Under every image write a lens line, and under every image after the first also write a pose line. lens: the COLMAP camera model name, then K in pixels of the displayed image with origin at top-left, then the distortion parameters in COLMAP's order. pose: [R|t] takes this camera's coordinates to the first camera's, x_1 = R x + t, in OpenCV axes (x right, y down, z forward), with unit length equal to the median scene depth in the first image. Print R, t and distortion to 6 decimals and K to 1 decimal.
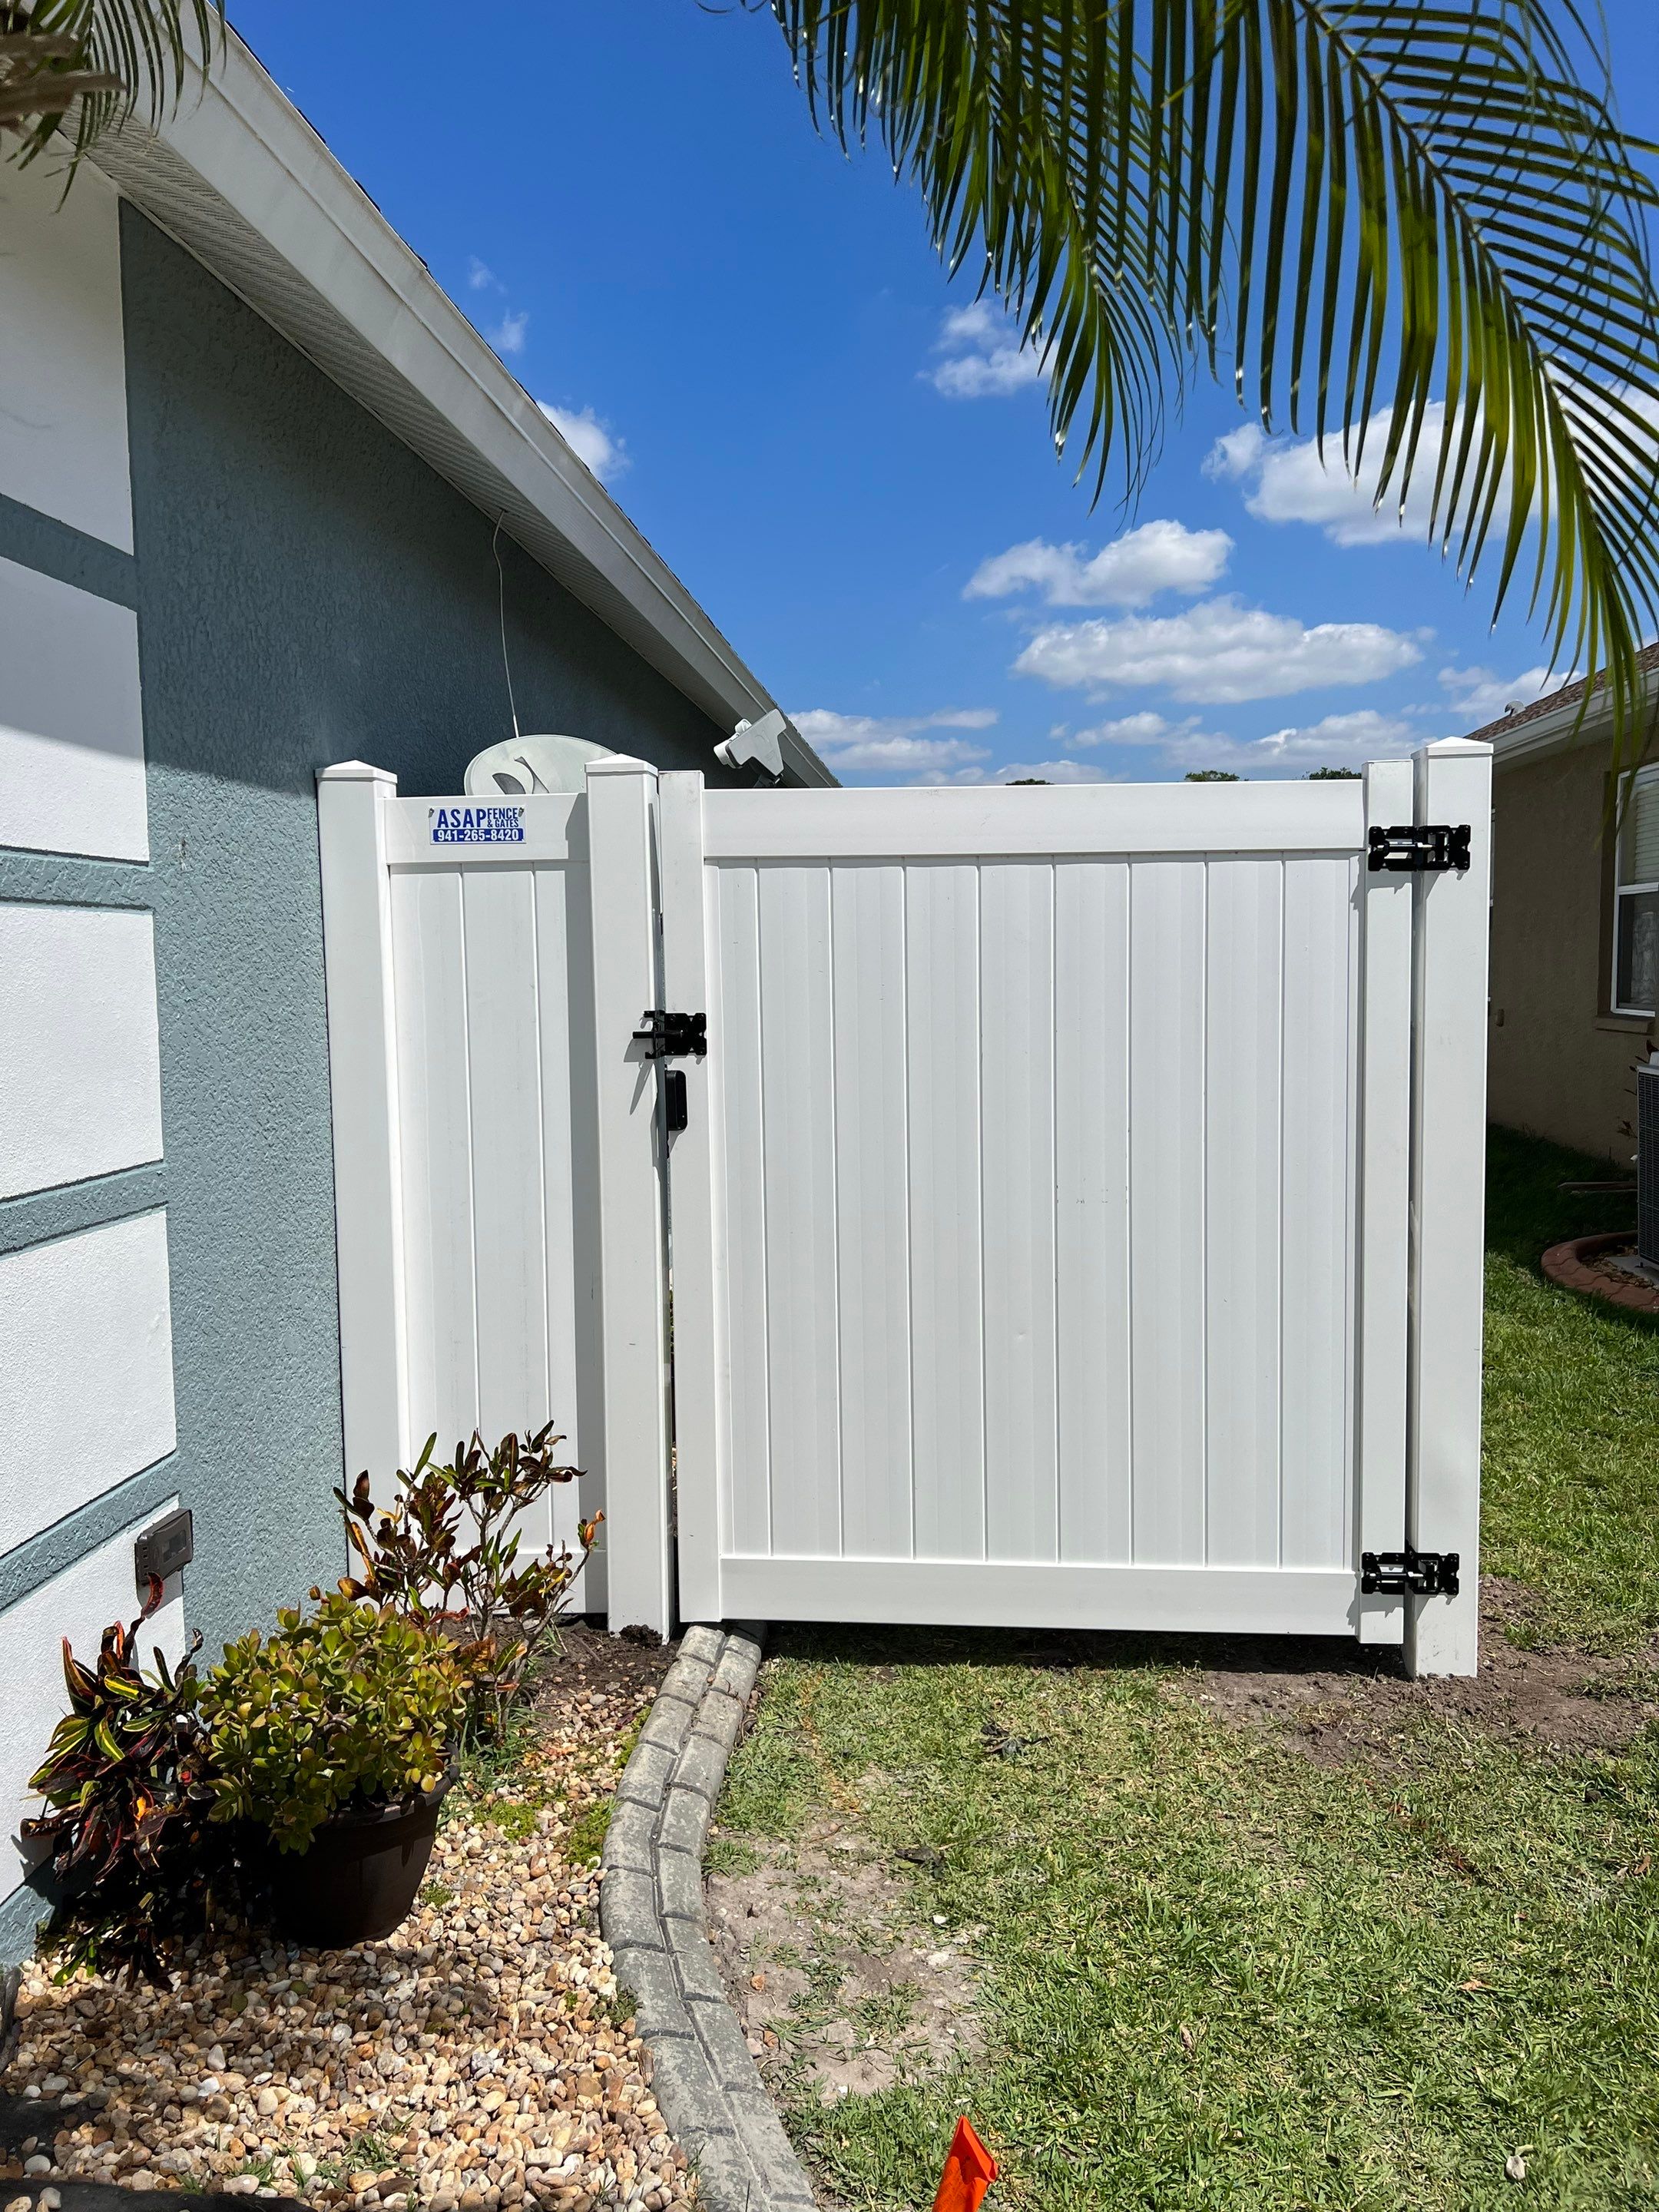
lens RADIAL K [[1633.0, 0, 828.0], [0, 1633.0, 1107.1], [0, 0, 1]] dist [0.049847, -0.020569]
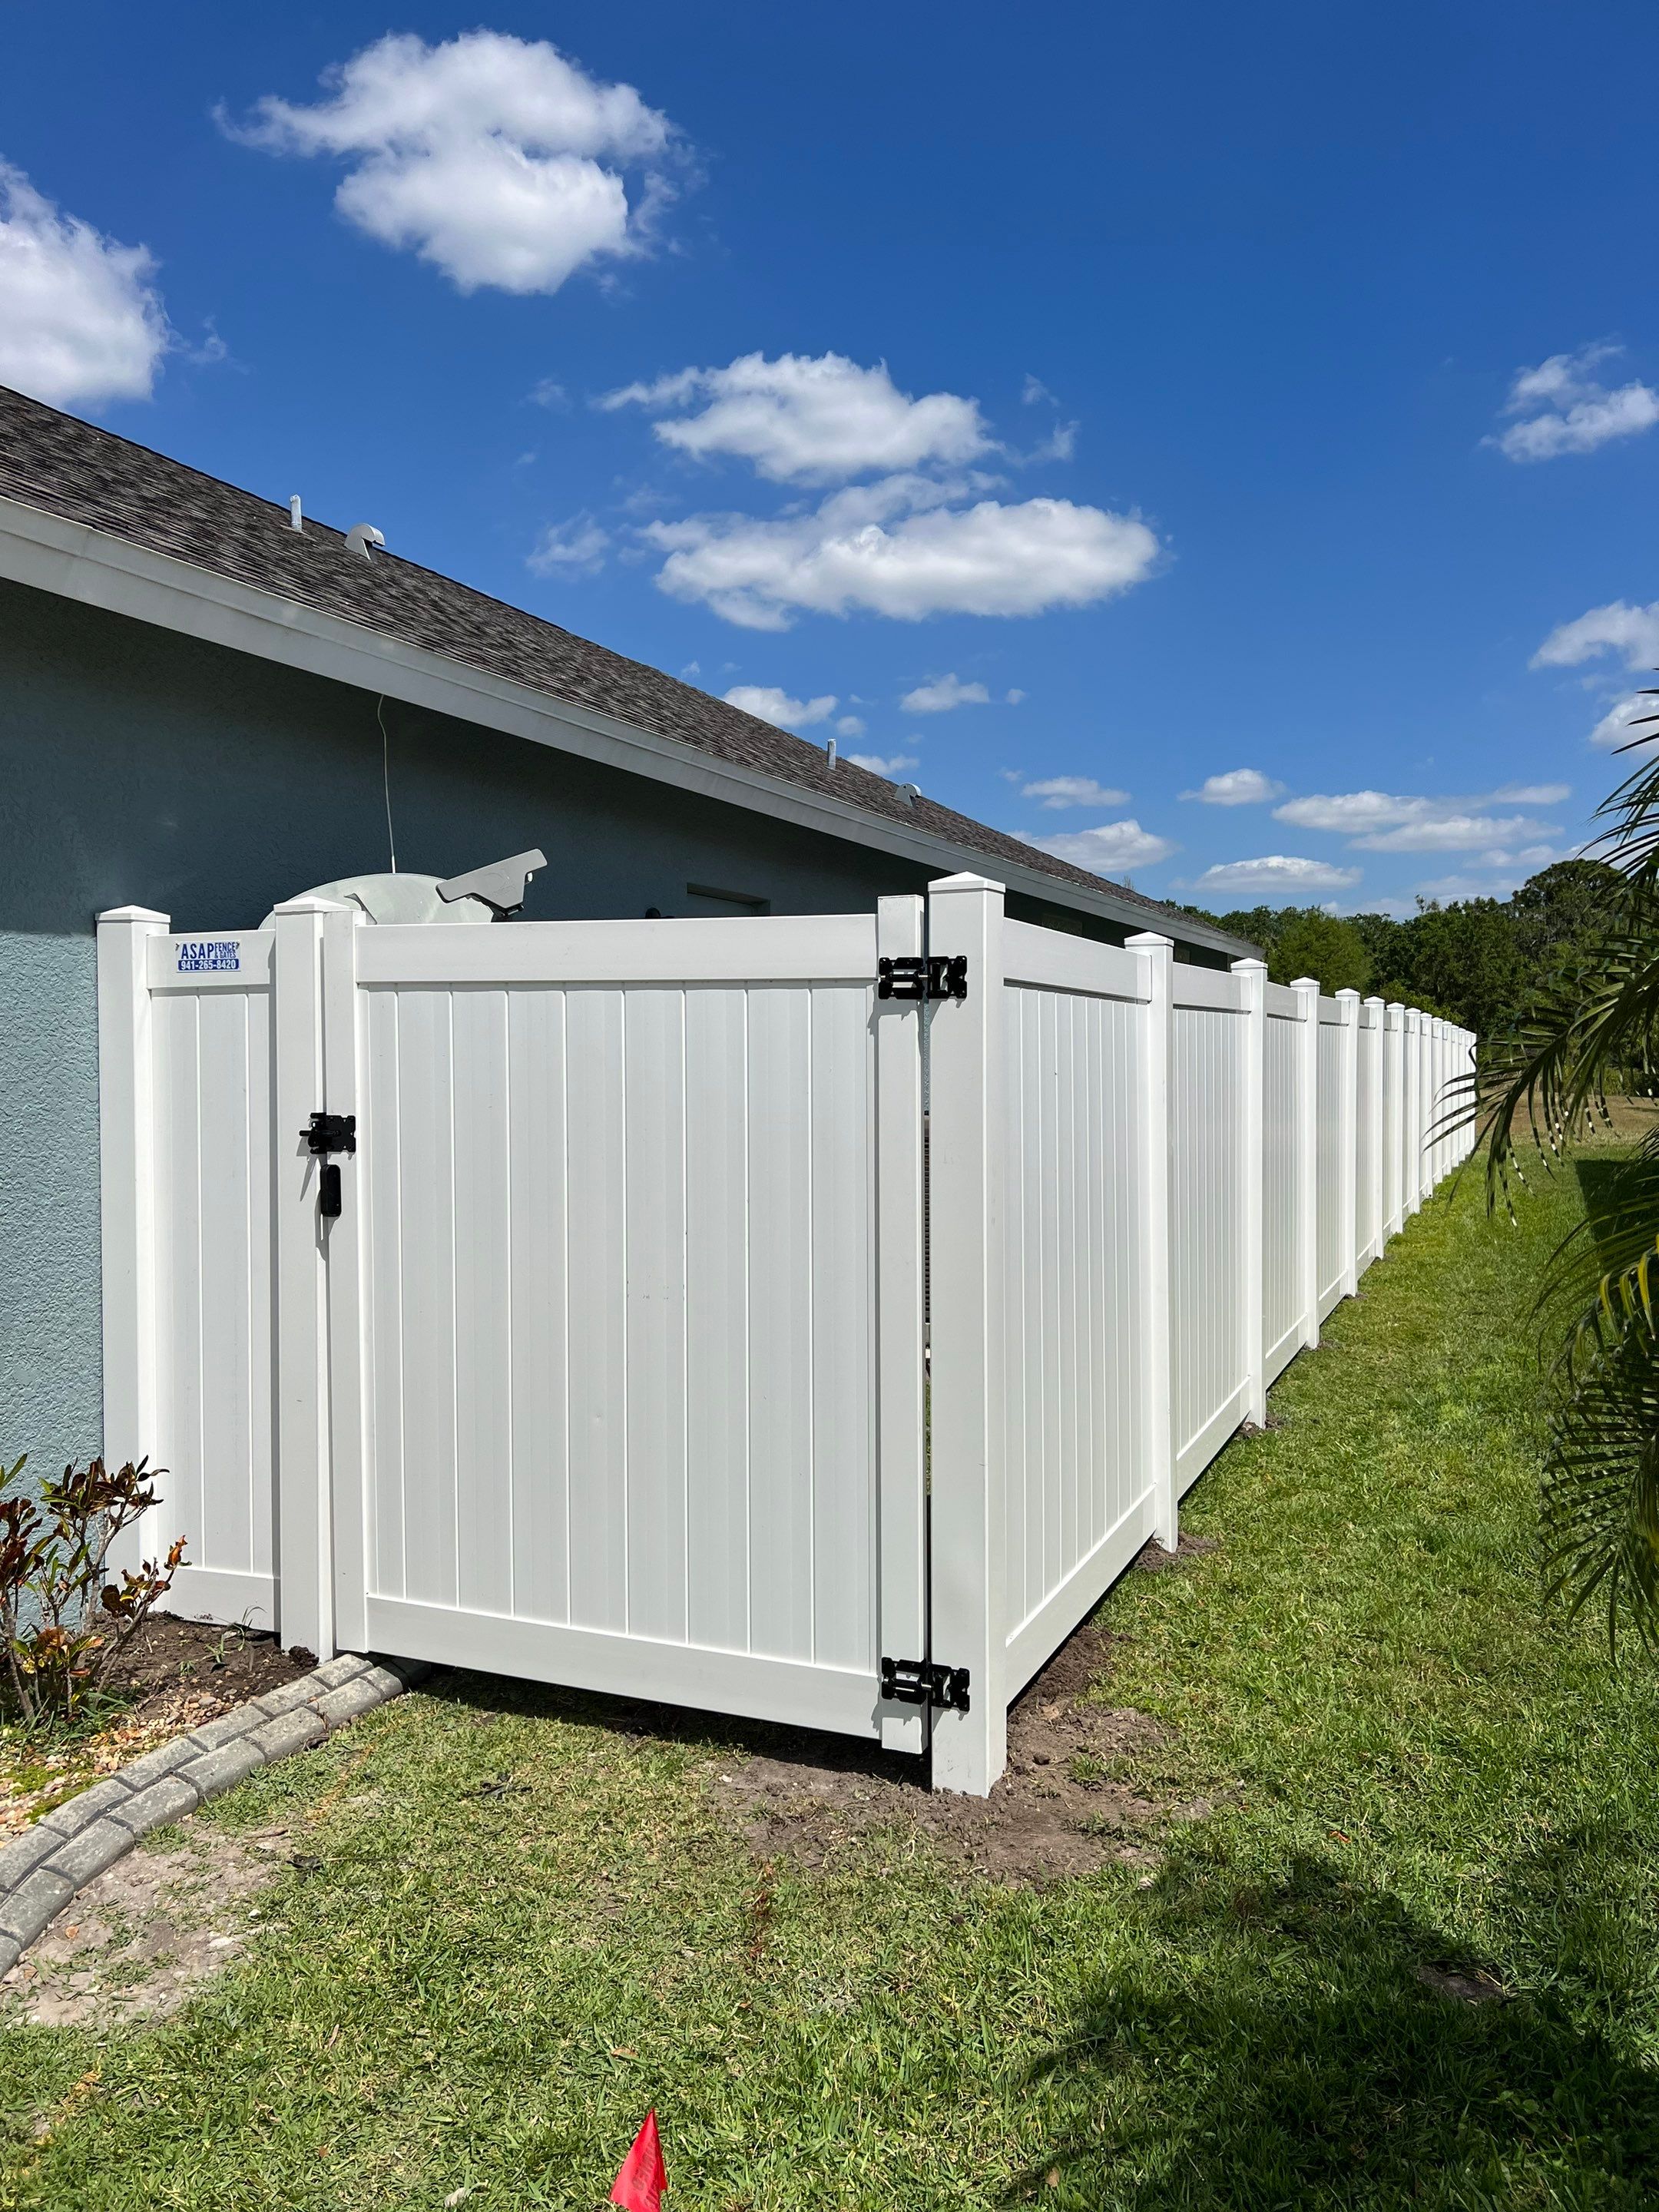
lens RADIAL K [[1633.0, 0, 822.3], [0, 1633.0, 1097.0], [0, 0, 1]] dist [0.049847, -0.020569]
pose [[0.950551, 0.022262, -0.309770, 0.600814], [-0.041777, 0.997528, -0.056505, -0.018700], [0.307747, 0.066652, 0.949131, -0.007667]]
